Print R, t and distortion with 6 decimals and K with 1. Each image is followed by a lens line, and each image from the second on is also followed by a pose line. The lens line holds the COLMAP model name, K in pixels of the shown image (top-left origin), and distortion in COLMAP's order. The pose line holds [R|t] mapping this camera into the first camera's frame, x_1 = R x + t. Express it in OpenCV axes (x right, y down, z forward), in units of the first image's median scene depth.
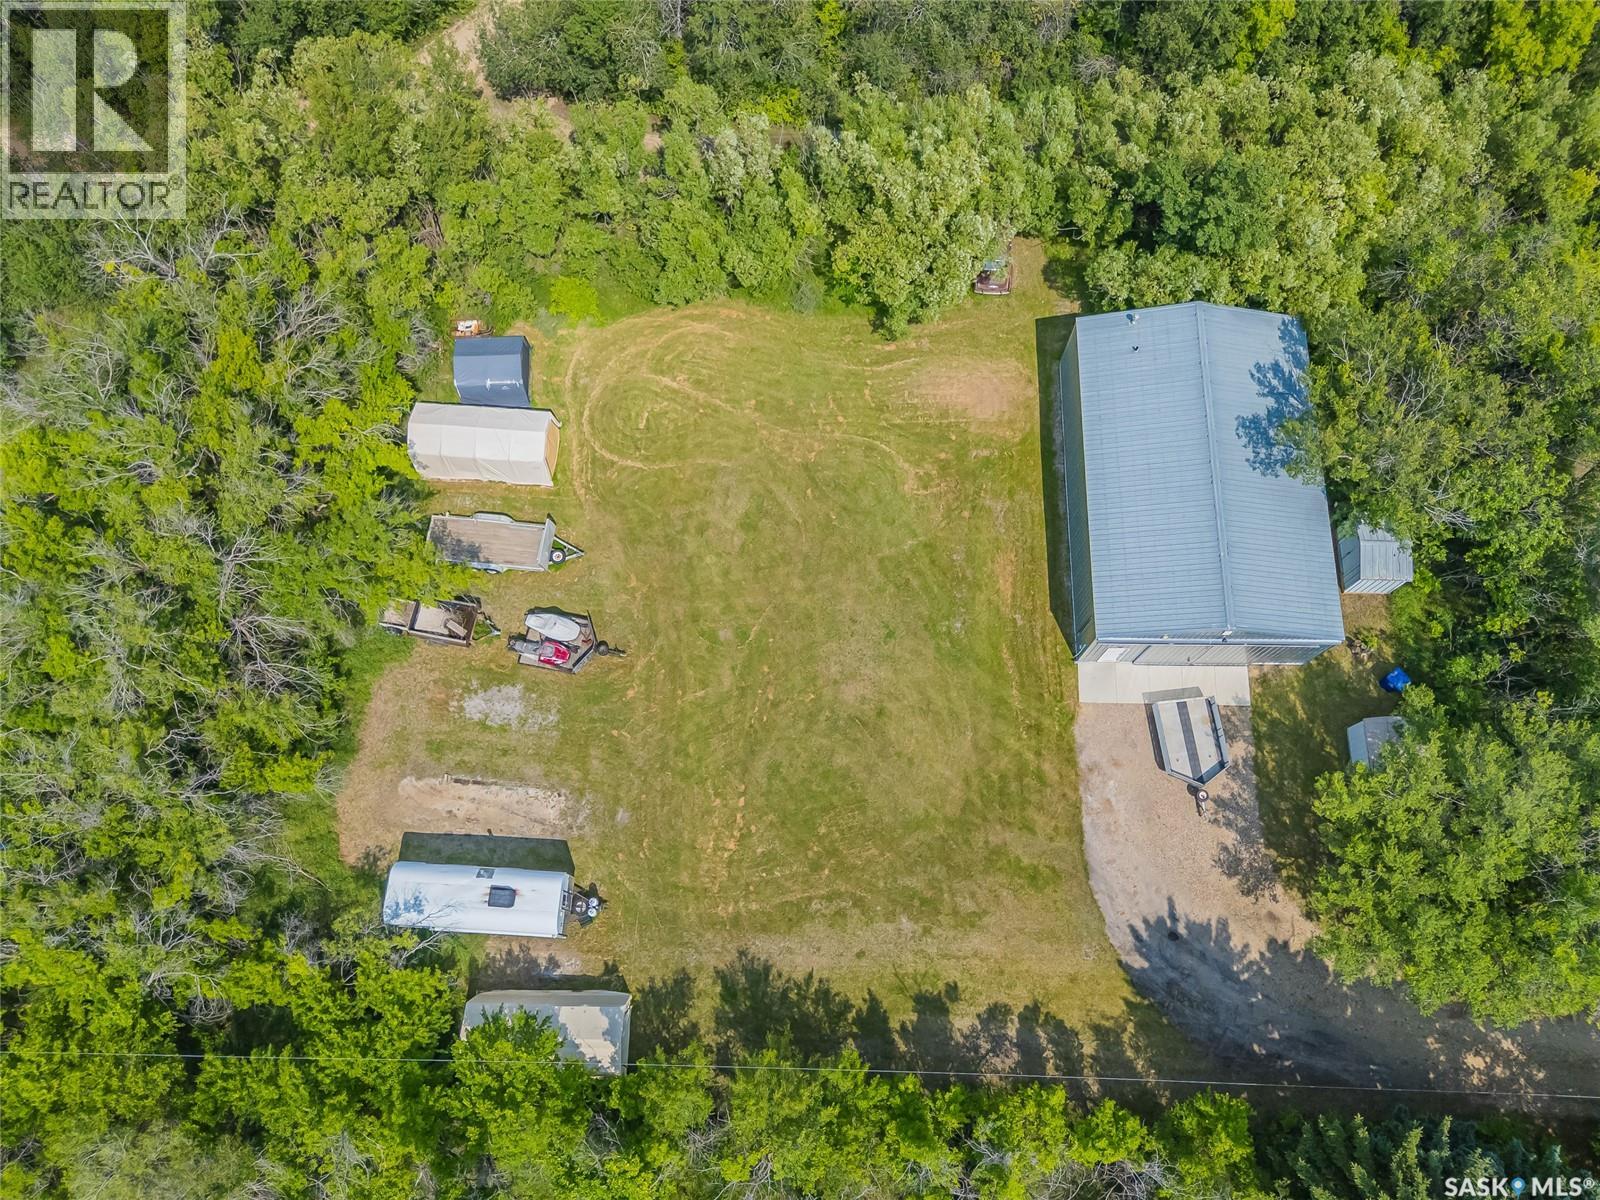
lens RADIAL K [[1113.8, 0, 800.0], [0, 1113.8, 600.0], [0, 0, 1]] dist [0.003963, -0.000100]
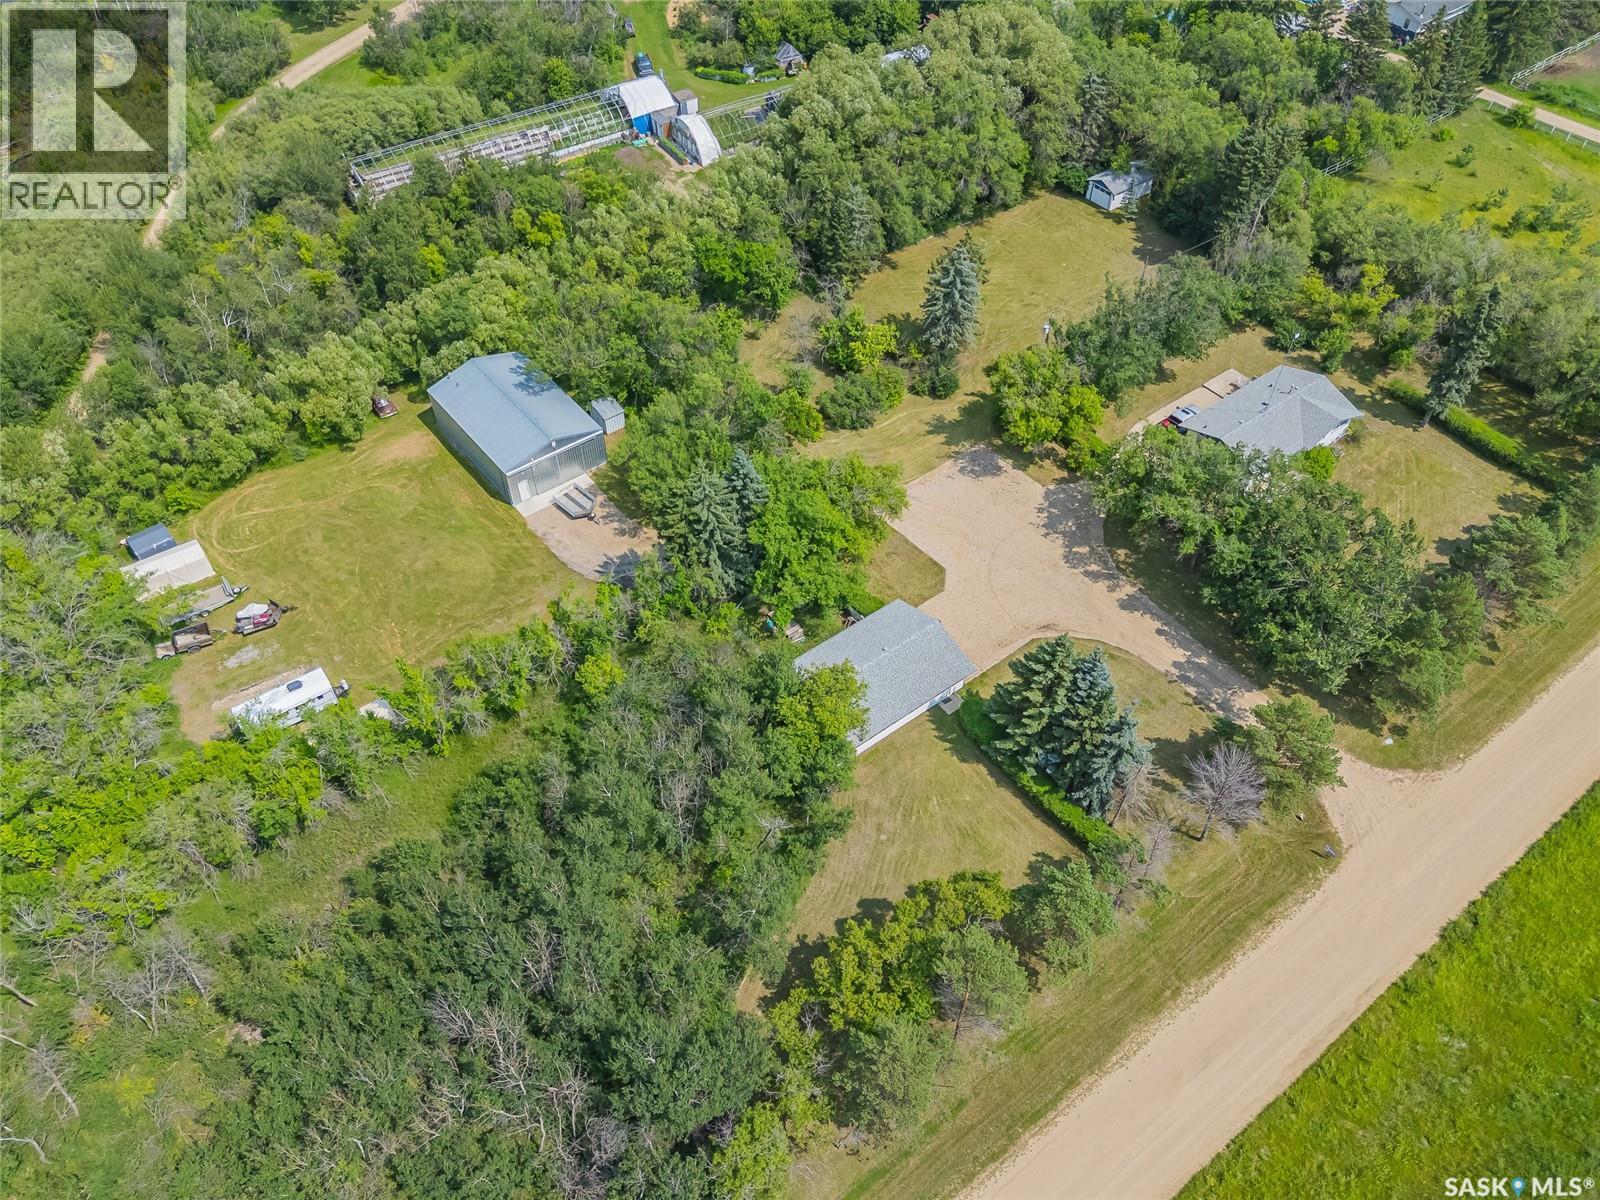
lens RADIAL K [[1113.8, 0, 800.0], [0, 1113.8, 600.0], [0, 0, 1]] dist [0.003963, -0.000100]
pose [[0.770257, -0.473246, 0.427485, -0.306214], [0.605889, 0.752218, -0.258972, 1.045678], [-0.199004, 0.458483, 0.866135, -0.811316]]
